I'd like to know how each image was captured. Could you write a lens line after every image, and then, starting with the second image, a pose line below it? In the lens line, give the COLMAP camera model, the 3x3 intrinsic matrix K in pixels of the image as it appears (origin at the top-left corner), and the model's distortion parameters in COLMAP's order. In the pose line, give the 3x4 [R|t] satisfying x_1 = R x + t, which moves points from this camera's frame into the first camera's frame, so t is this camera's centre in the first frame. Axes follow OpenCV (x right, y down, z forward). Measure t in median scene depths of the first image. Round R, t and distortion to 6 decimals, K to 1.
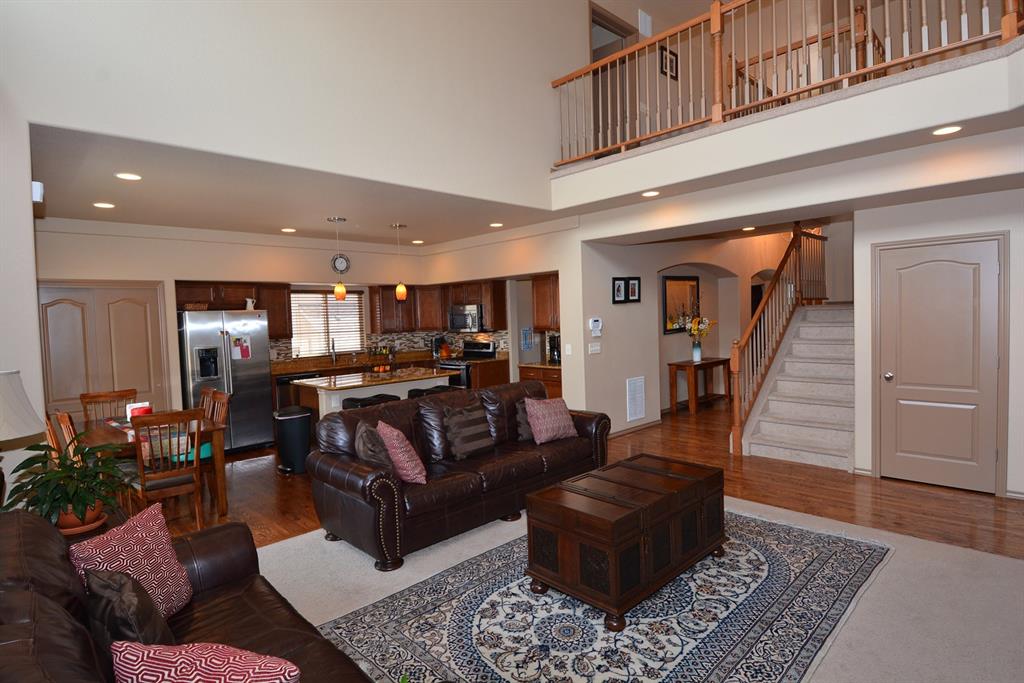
lens RADIAL K [[532.5, 0, 515.9], [0, 532.5, 339.6], [0, 0, 1]] dist [0.026998, -0.030060]
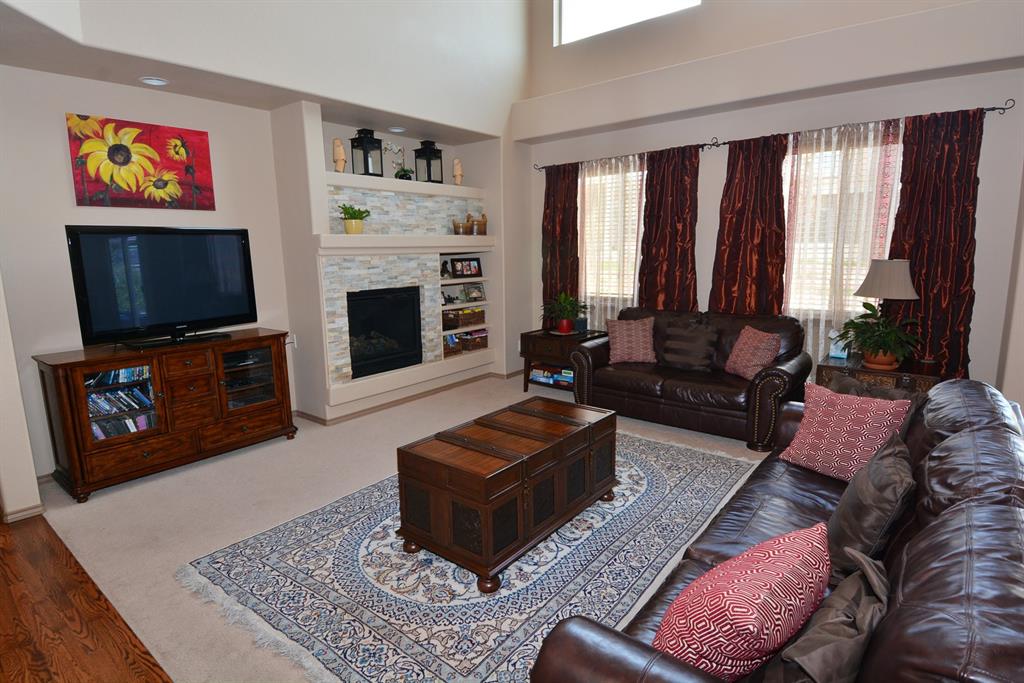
lens RADIAL K [[532.5, 0, 517.9], [0, 532.5, 343.2], [0, 0, 1]] dist [0.026998, -0.030060]
pose [[-0.990465, 0.066020, -0.120917, 0.329881], [0.037872, 0.974362, 0.221777, -0.086177], [0.132459, 0.215083, -0.967571, 1.947590]]
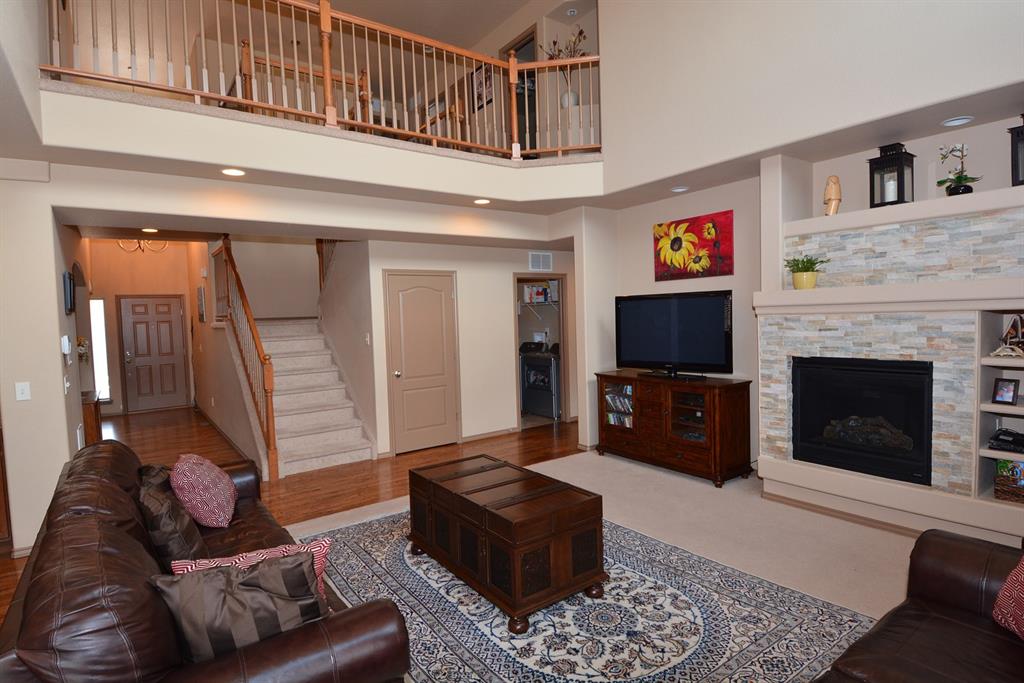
lens RADIAL K [[532.5, 0, 505.3], [0, 532.5, 341.3], [0, 0, 1]] dist [0.026998, -0.030060]
pose [[0.154222, -0.027187, 0.987662, -0.806353], [0.072673, 0.997226, 0.016103, -0.016540], [-0.985360, 0.069293, 0.155769, 0.847833]]
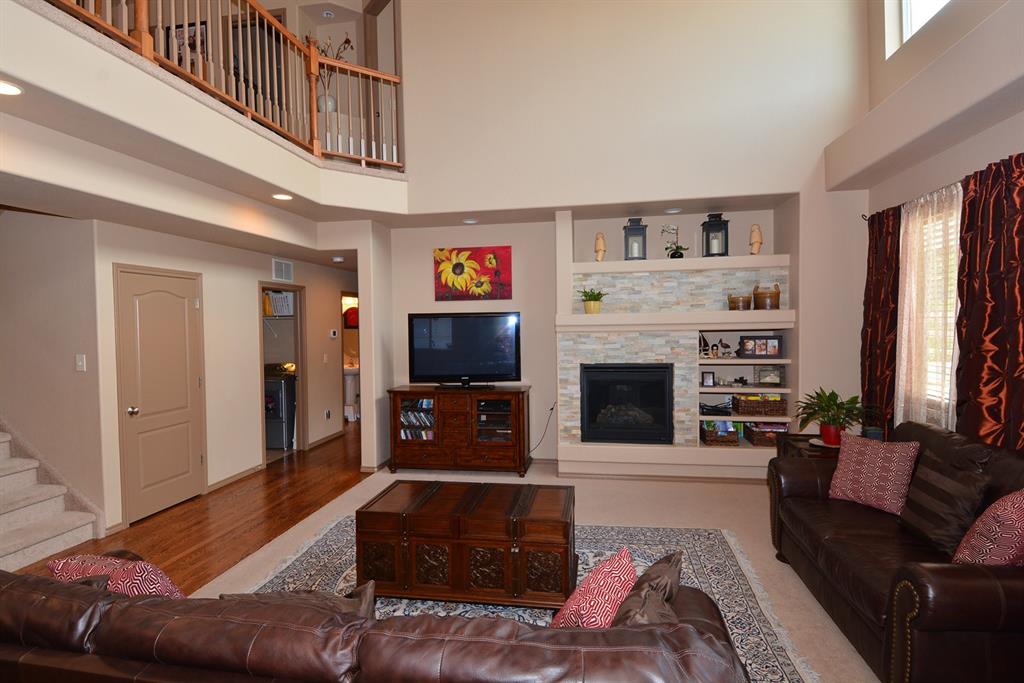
lens RADIAL K [[532.5, 0, 509.4], [0, 532.5, 342.8], [0, 0, 1]] dist [0.026998, -0.030060]
pose [[-0.589712, 0.009751, 0.807555, -0.654443], [0.067264, 0.997046, 0.037081, -0.056784], [-0.804808, 0.076186, -0.588626, 1.577274]]
